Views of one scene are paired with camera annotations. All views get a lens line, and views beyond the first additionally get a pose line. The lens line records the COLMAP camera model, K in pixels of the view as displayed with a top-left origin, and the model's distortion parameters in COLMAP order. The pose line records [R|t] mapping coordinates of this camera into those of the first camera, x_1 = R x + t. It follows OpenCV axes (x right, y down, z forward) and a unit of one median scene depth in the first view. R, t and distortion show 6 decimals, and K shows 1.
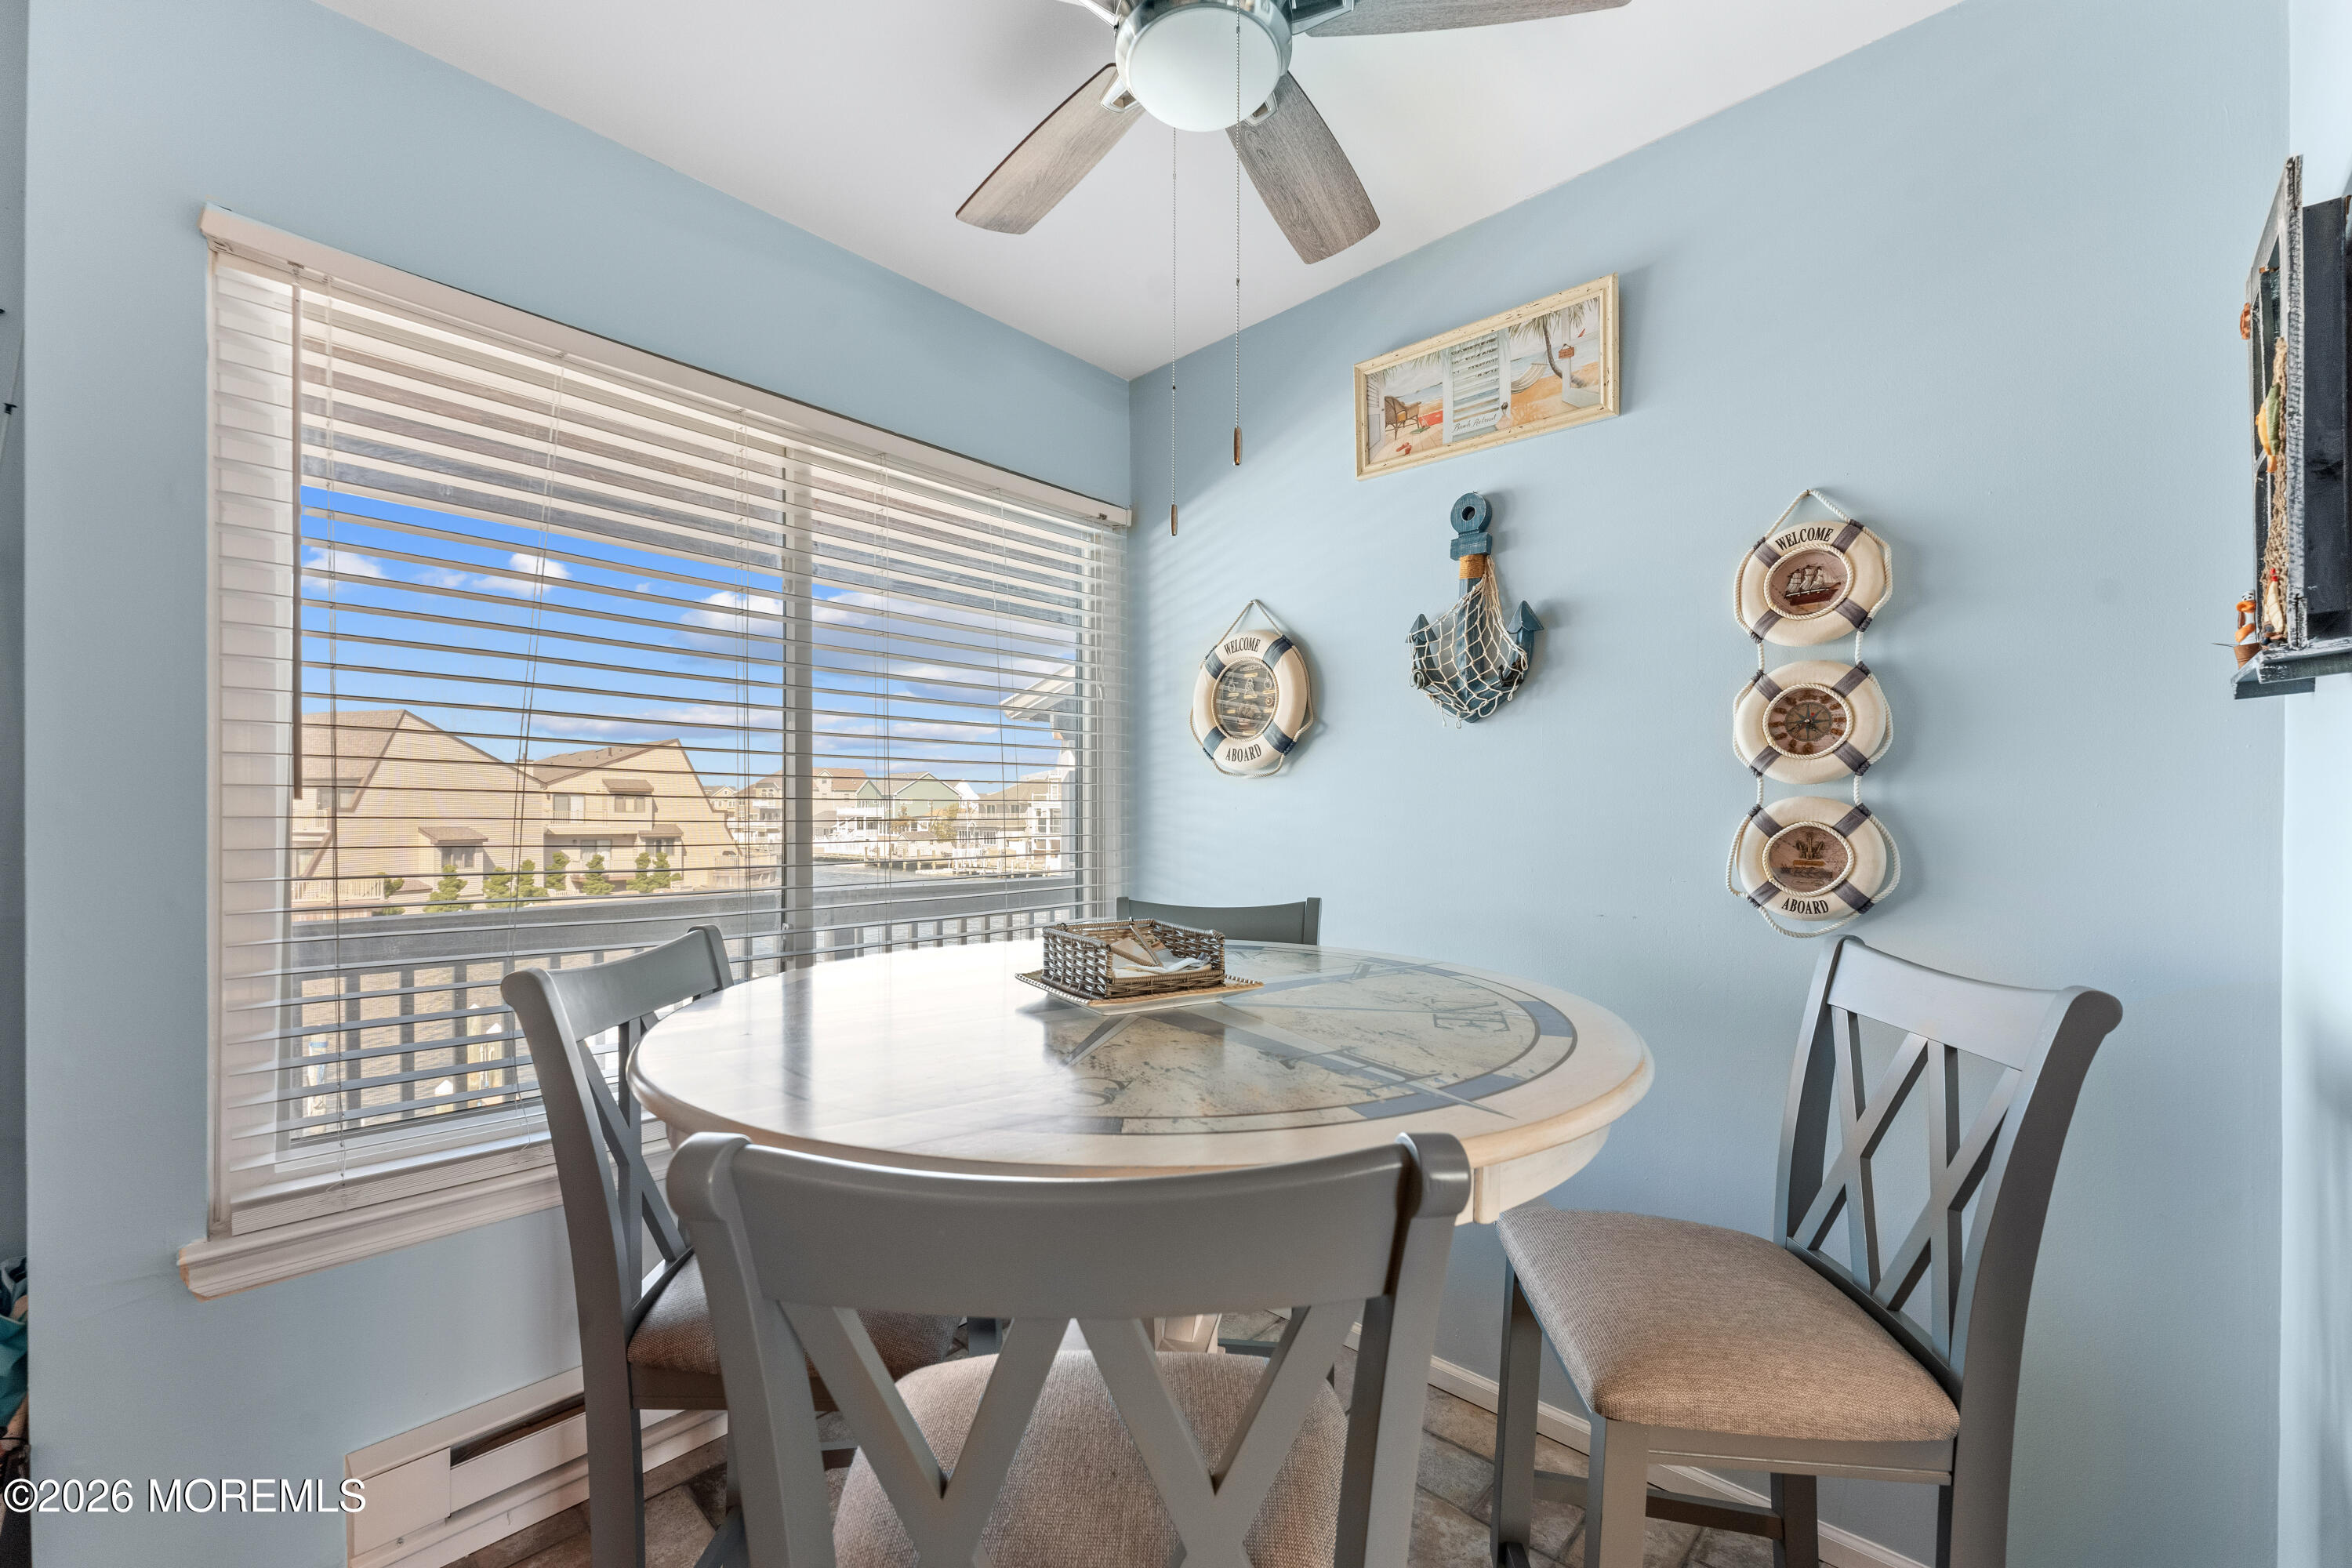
lens RADIAL K [[947.4, 0, 1174.5], [0, 947.4, 816.4], [0, 0, 1]] dist [-0.014149, 0.003036]
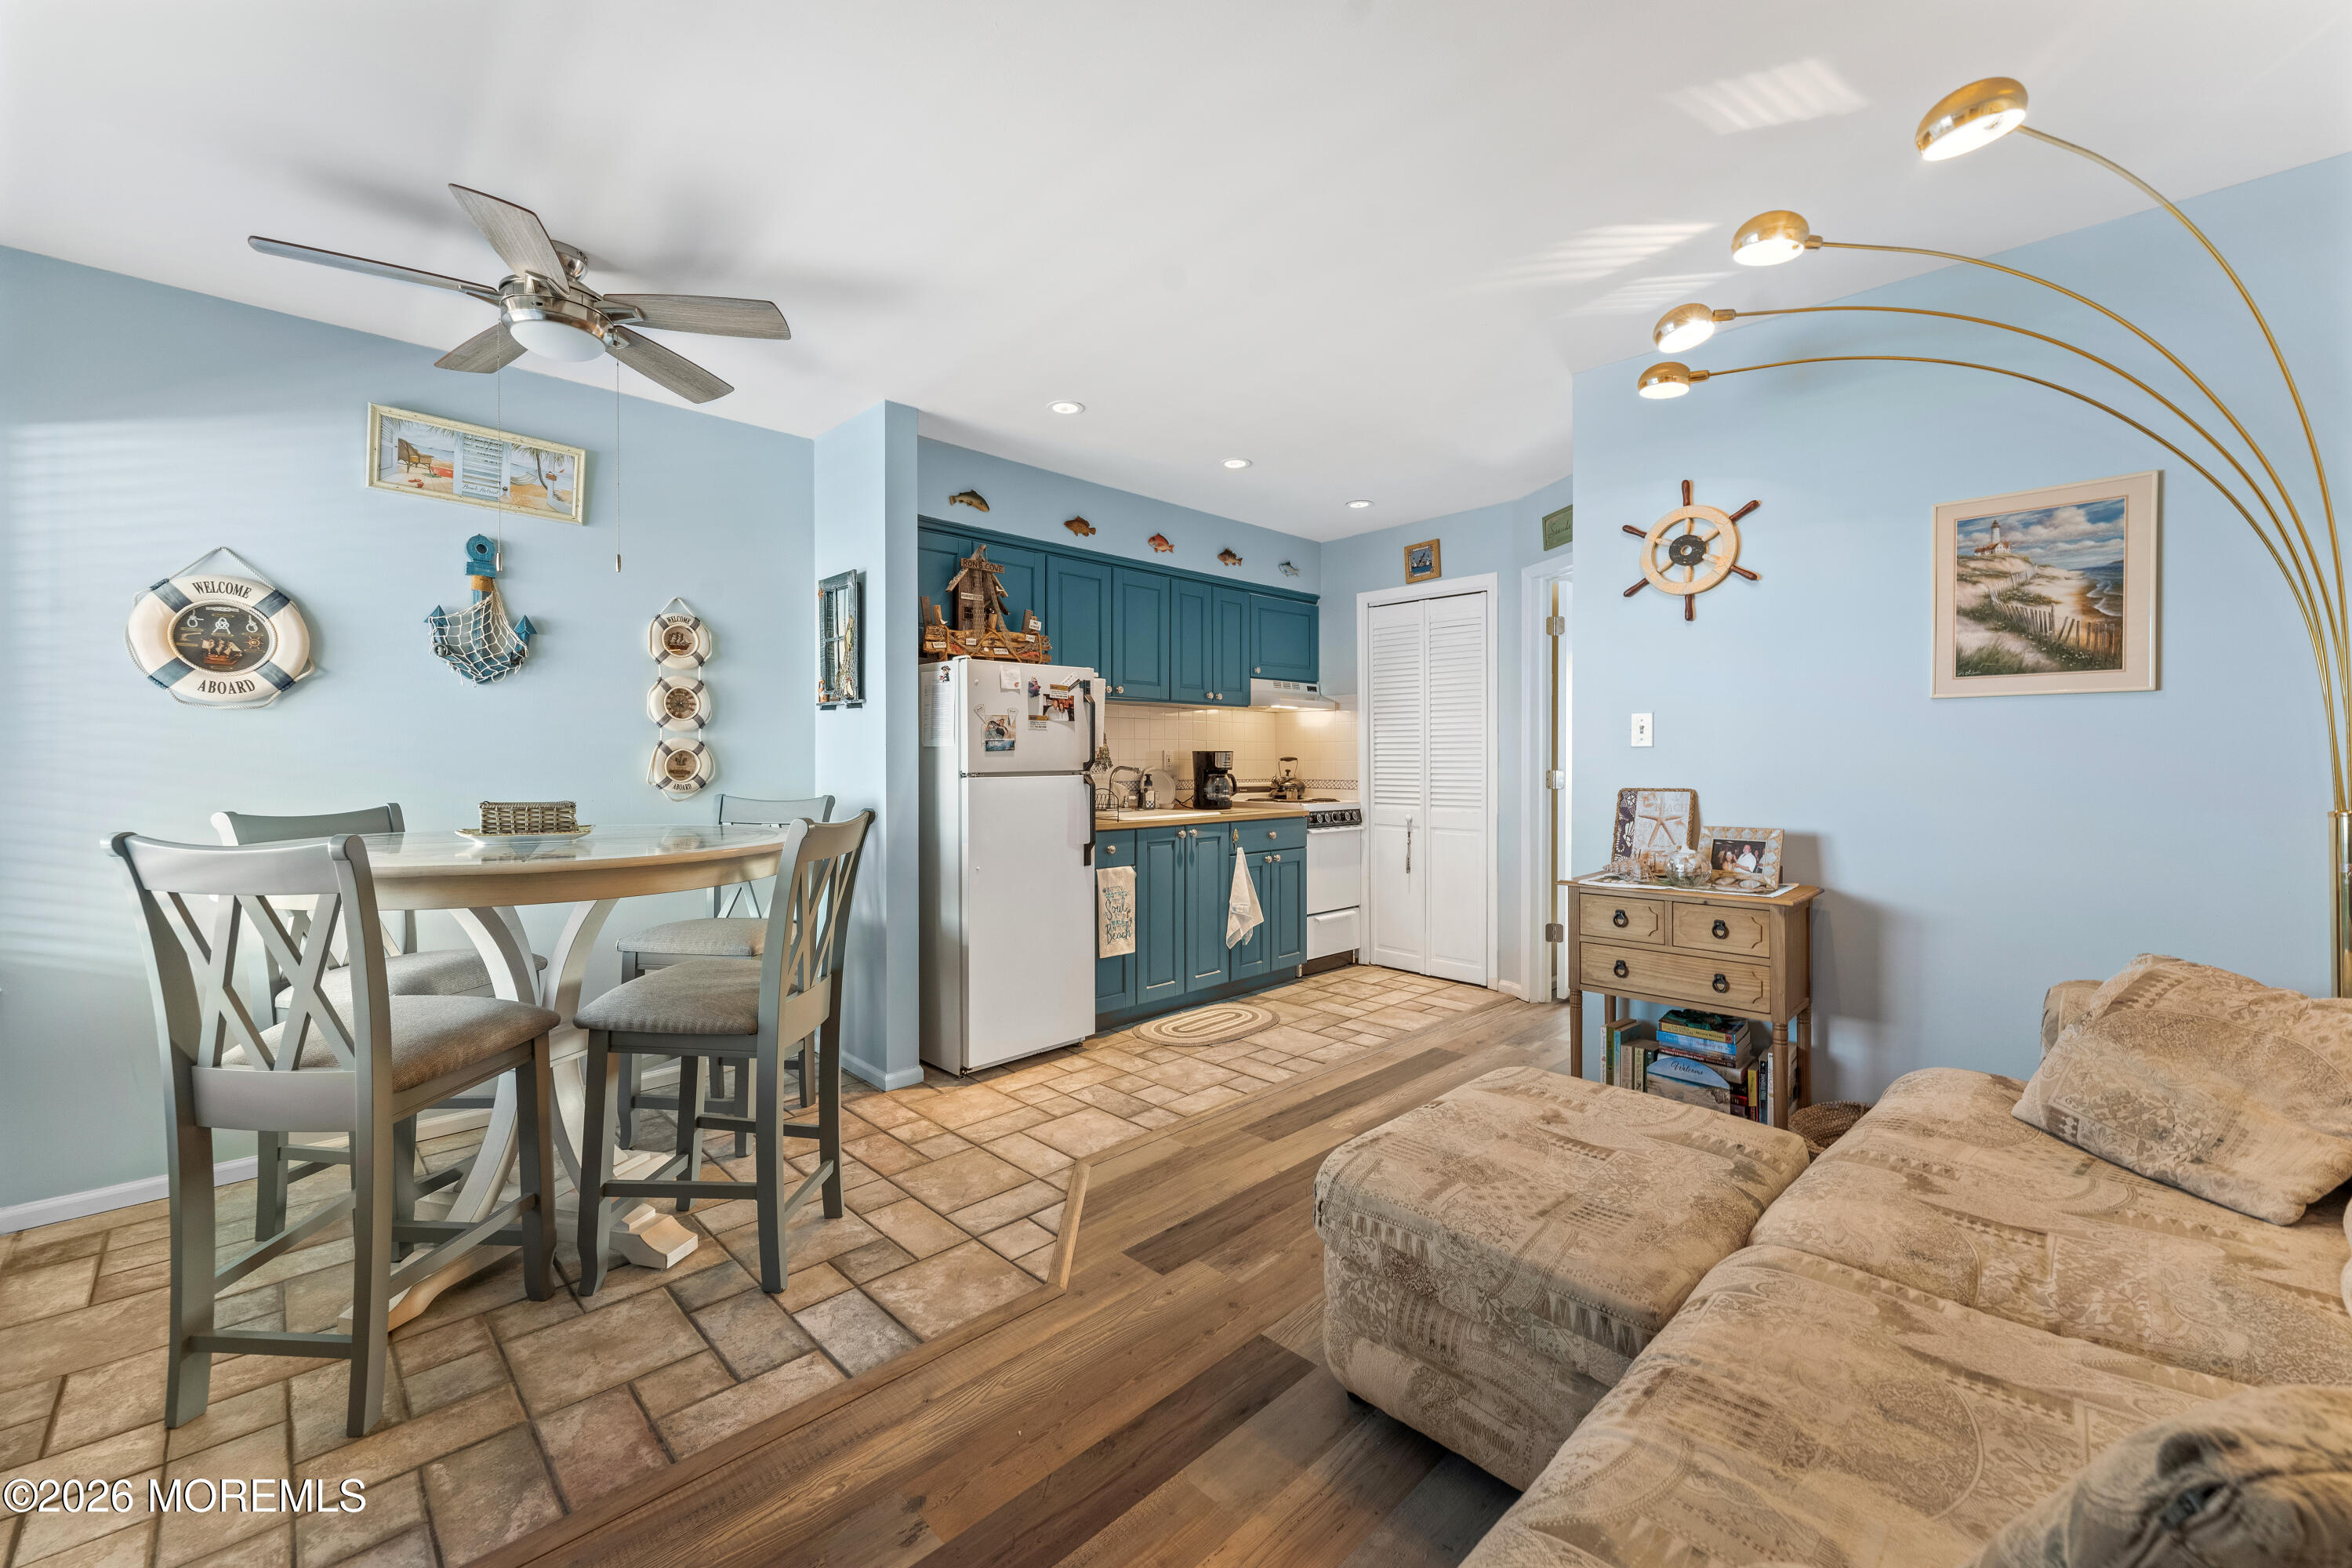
lens RADIAL K [[947.4, 0, 1179.1], [0, 947.4, 770.6], [0, 0, 1]] dist [-0.014149, 0.003036]
pose [[0.032090, -0.007579, 0.999456, -1.206865], [0.004849, 0.999961, 0.007427, 0.036584], [-0.999473, 0.004608, 0.032126, -0.190846]]
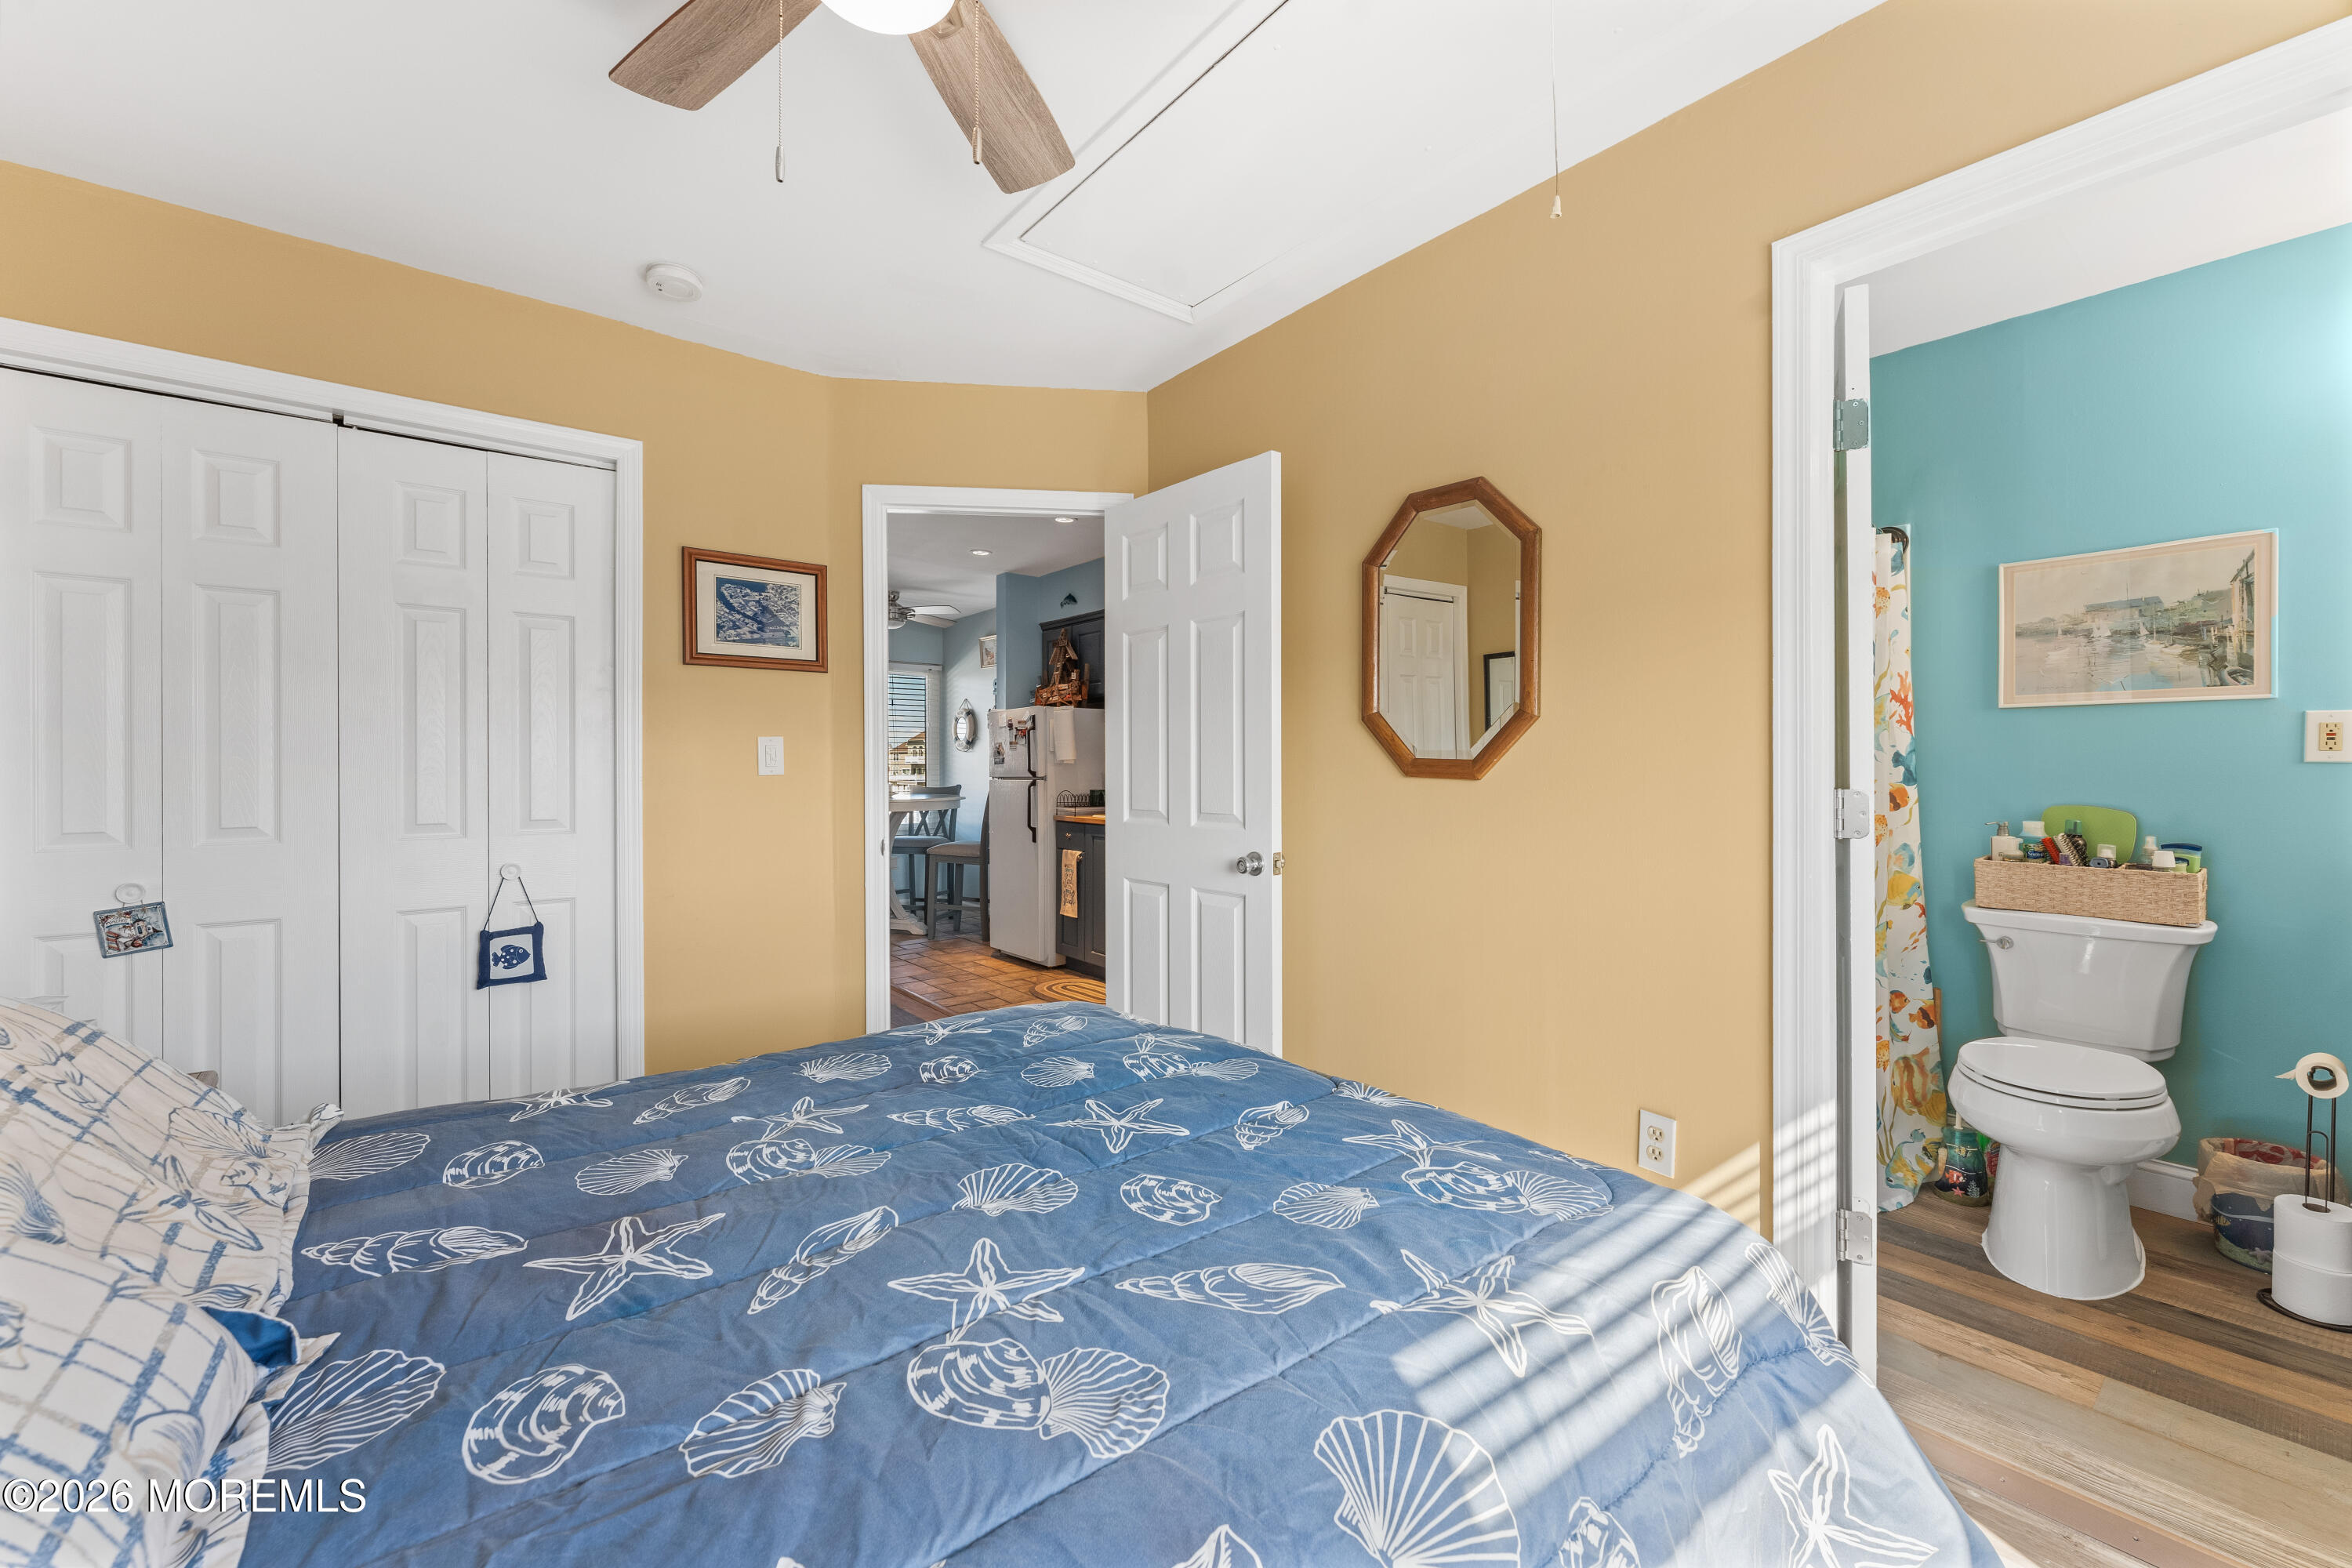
lens RADIAL K [[947.4, 0, 1157.5], [0, 947.4, 762.8], [0, 0, 1]] dist [-0.014149, 0.003036]
pose [[0.988362, 0.002229, -0.152104, 1.593673], [-0.003547, 0.999958, -0.008396, 0.030148], [0.152079, 0.008838, 0.988329, -2.742182]]
